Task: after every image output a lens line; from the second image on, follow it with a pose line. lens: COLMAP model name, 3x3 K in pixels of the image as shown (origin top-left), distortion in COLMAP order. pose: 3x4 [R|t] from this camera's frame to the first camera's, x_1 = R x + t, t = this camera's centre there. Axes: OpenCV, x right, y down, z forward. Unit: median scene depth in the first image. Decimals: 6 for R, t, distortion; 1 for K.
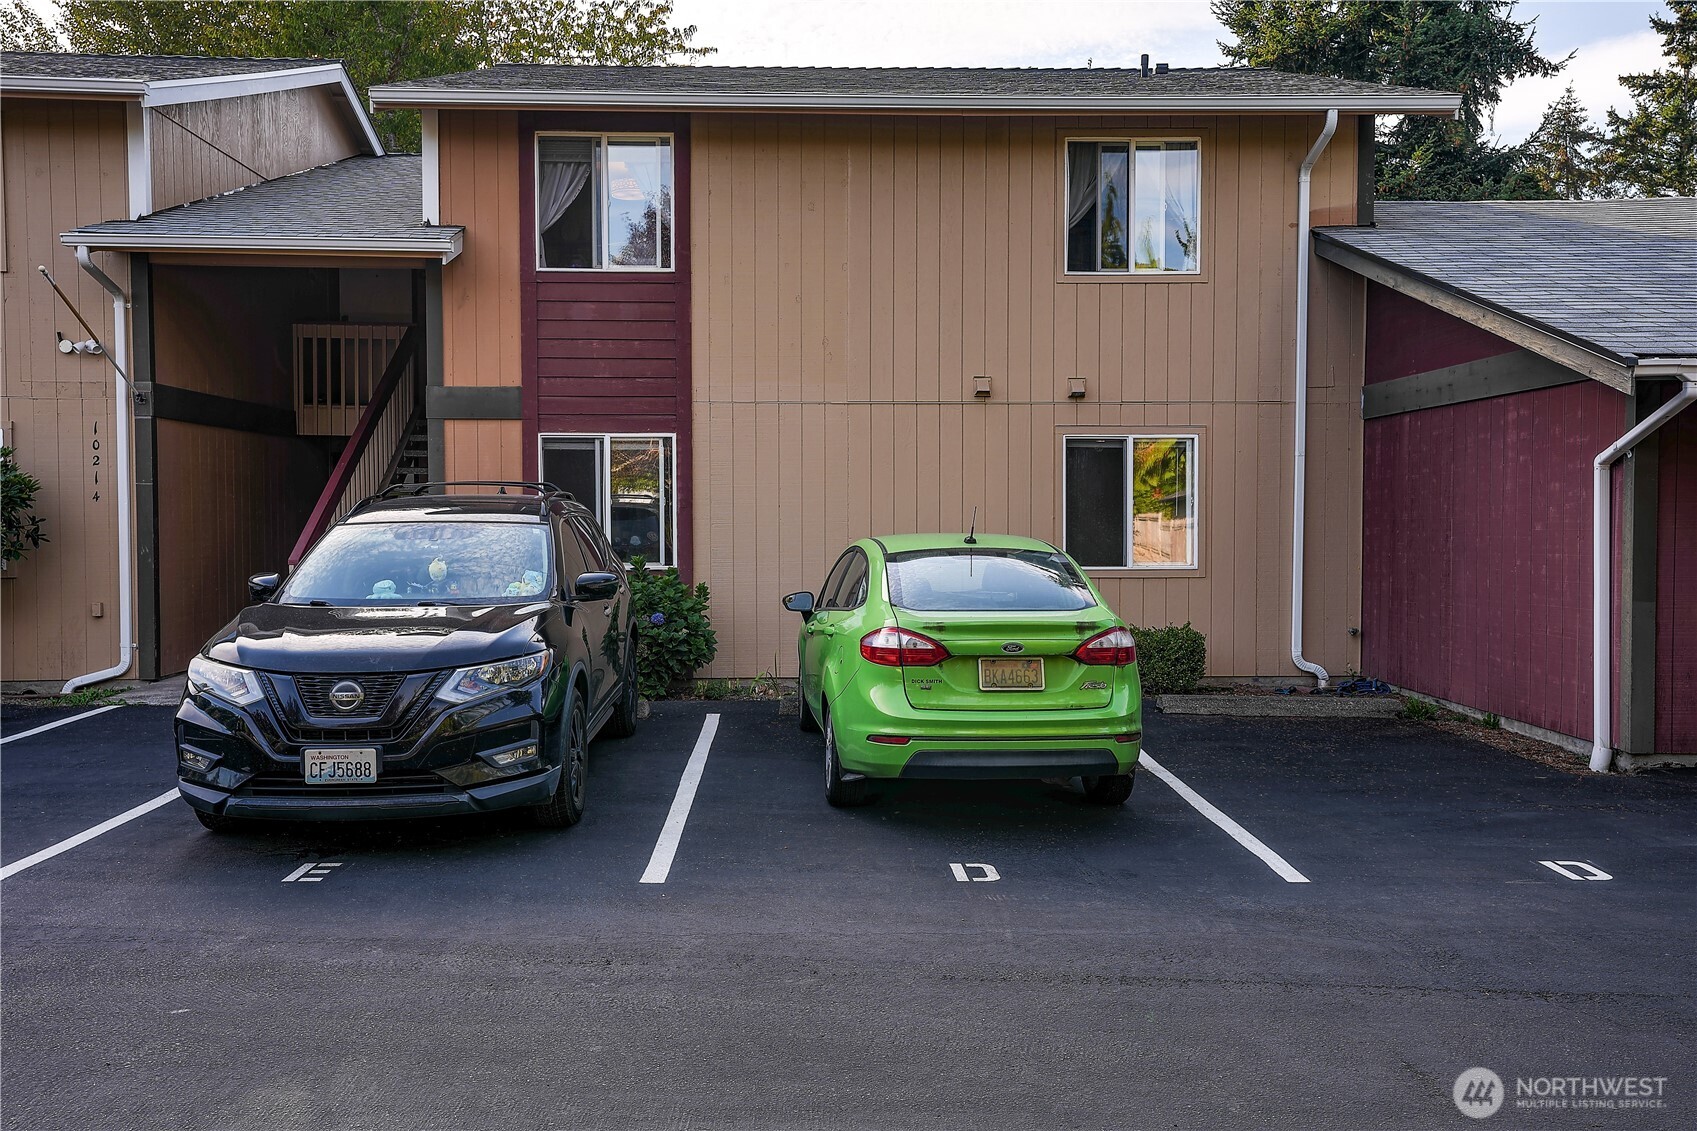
lens RADIAL K [[1475.0, 0, 839.6], [0, 1475.0, 561.1], [0, 0, 1]] dist [0.007043, 0.118029]
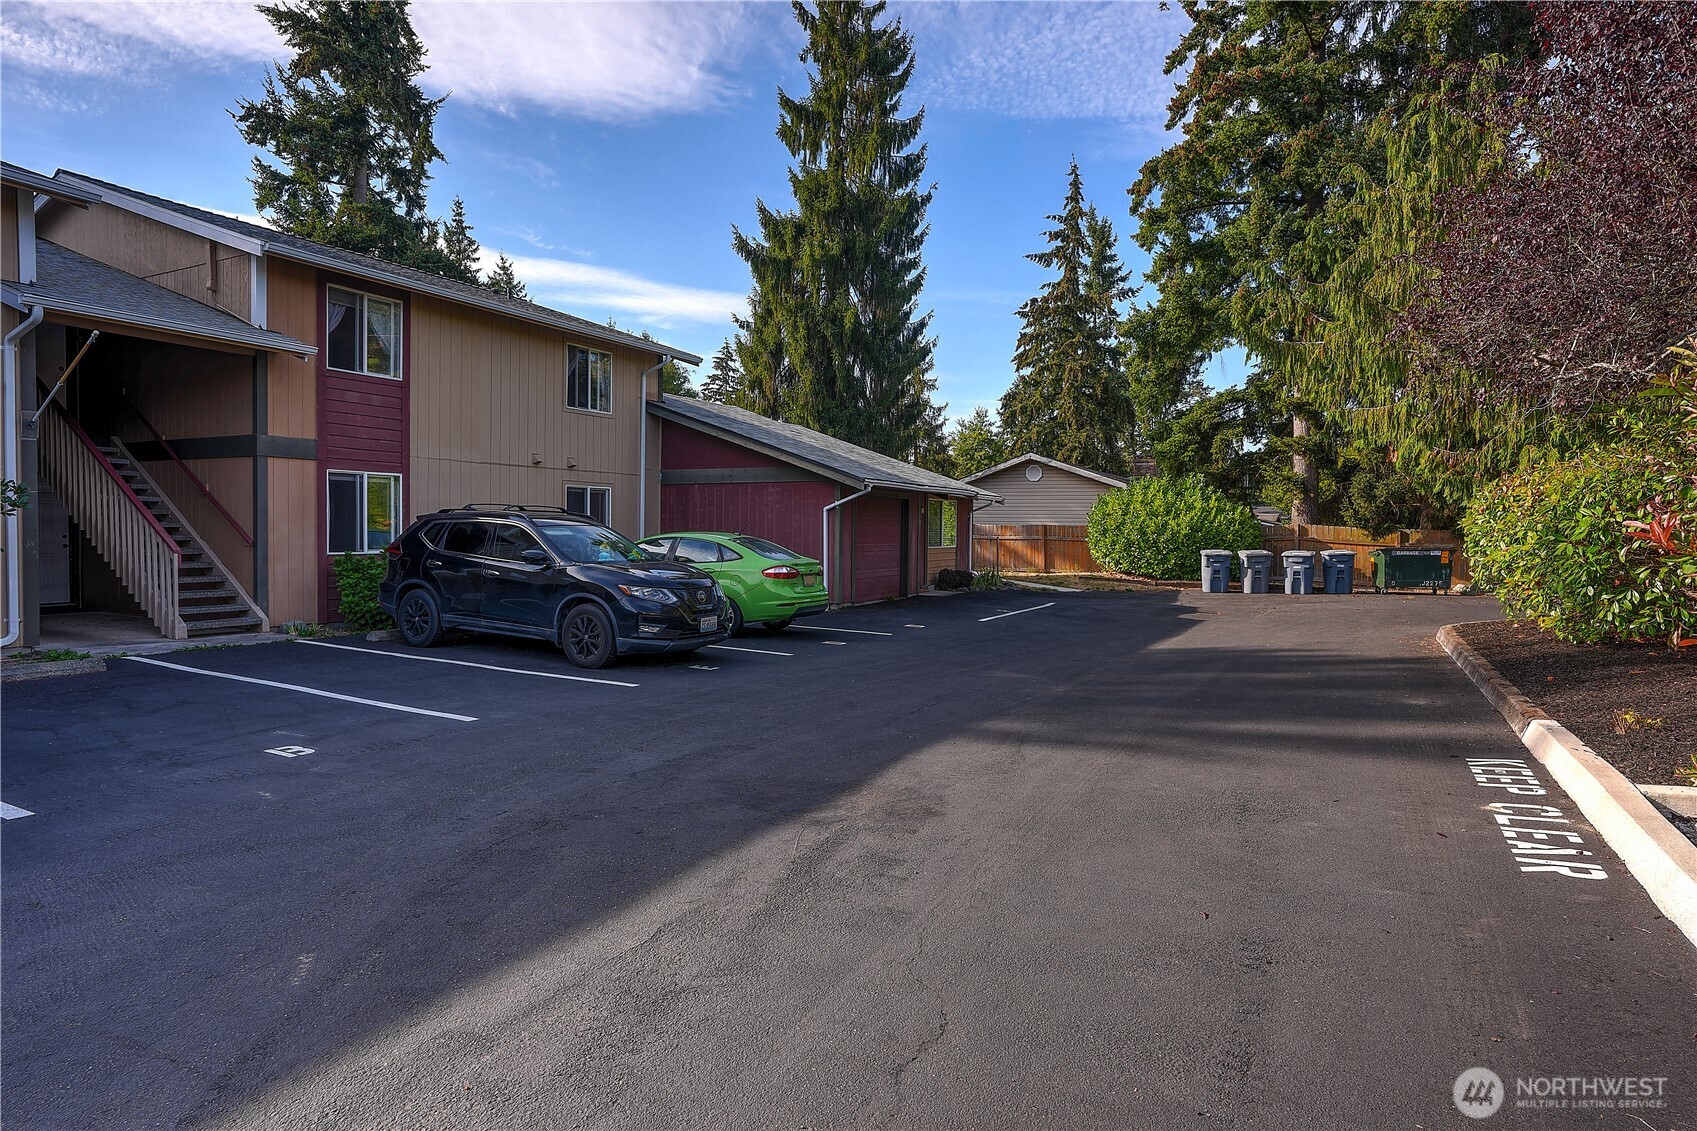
lens RADIAL K [[945.3, 0, 851.0], [0, 945.3, 555.8], [0, 0, 1]] dist [-0.051277, 0.036996]
pose [[0.495528, -0.018013, 0.868405, -0.804980], [0.015401, 0.999810, 0.011950, 0.004201], [-0.868455, 0.007453, 0.495712, 0.001658]]
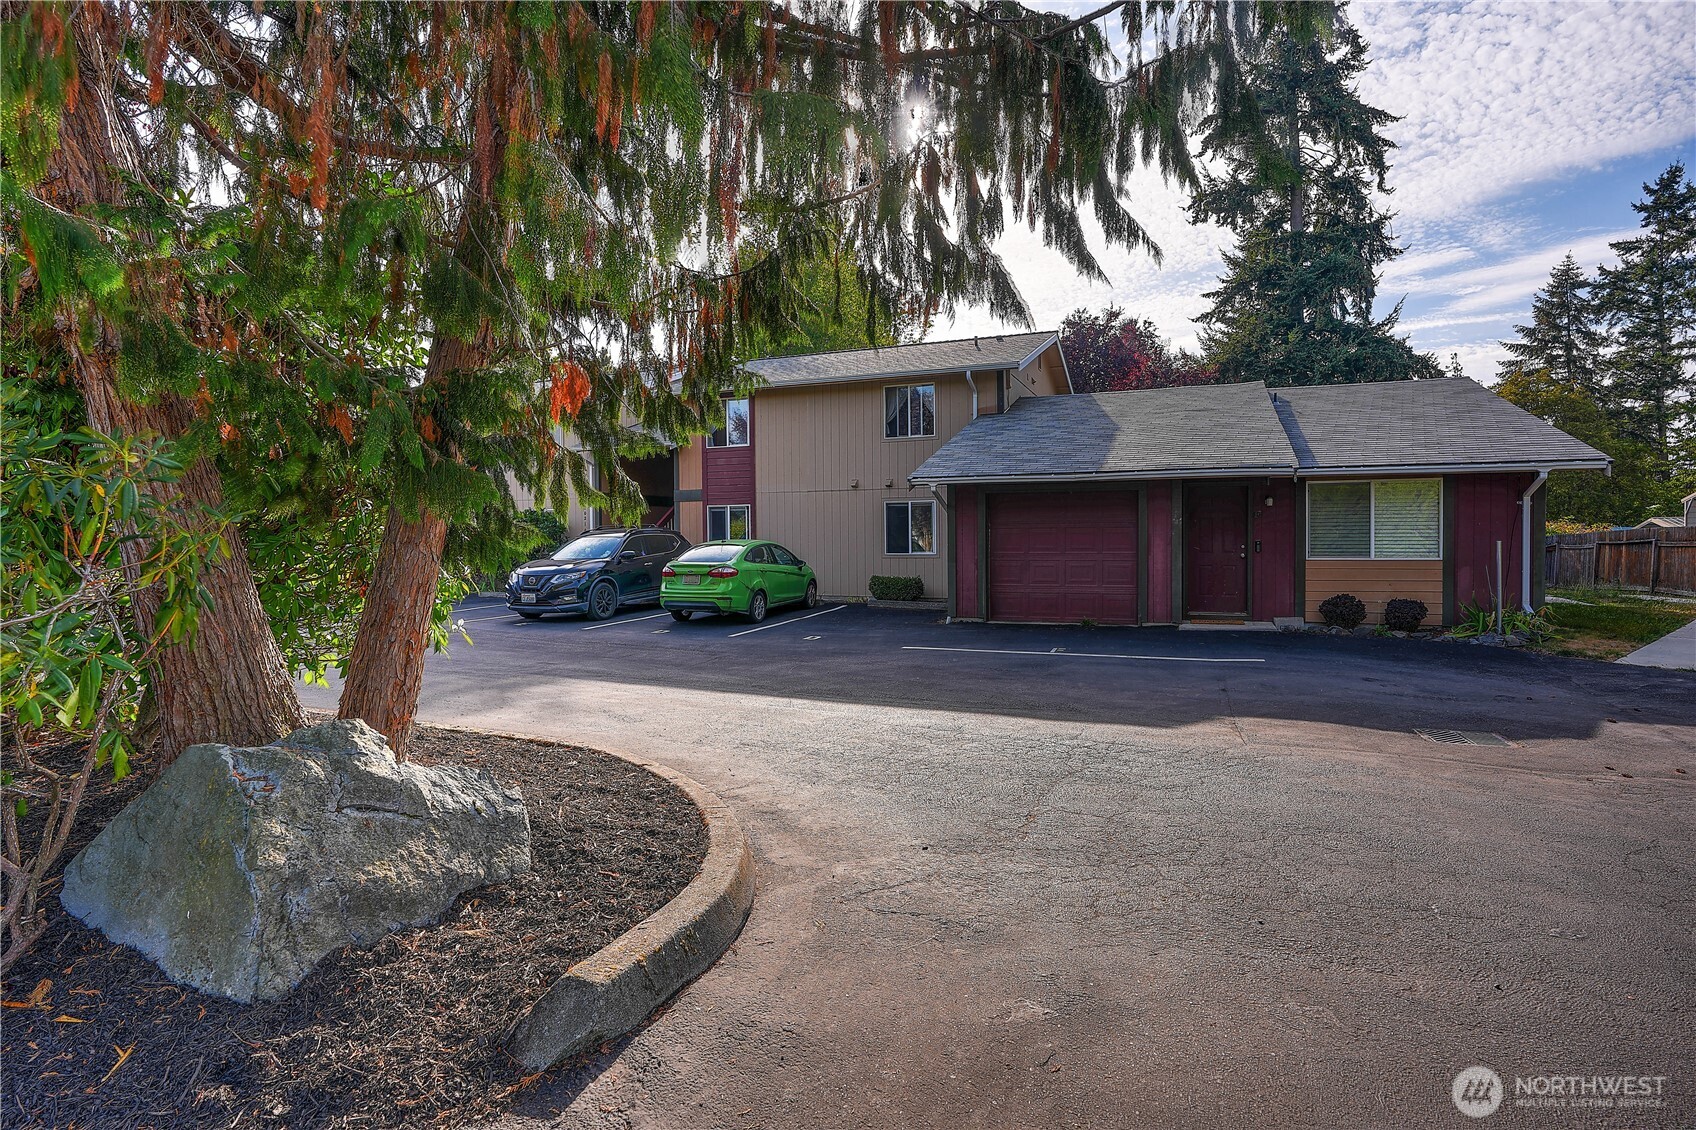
lens RADIAL K [[824.9, 0, 848.0], [0, 824.9, 565.0], [0, 0, 1]] dist [-0.003958, -0.000568]
pose [[0.918146, 0.007279, -0.396175, 0.669150], [-0.005439, 0.999969, 0.005768, 0.016511], [0.396205, -0.003141, 0.918157, -0.343561]]
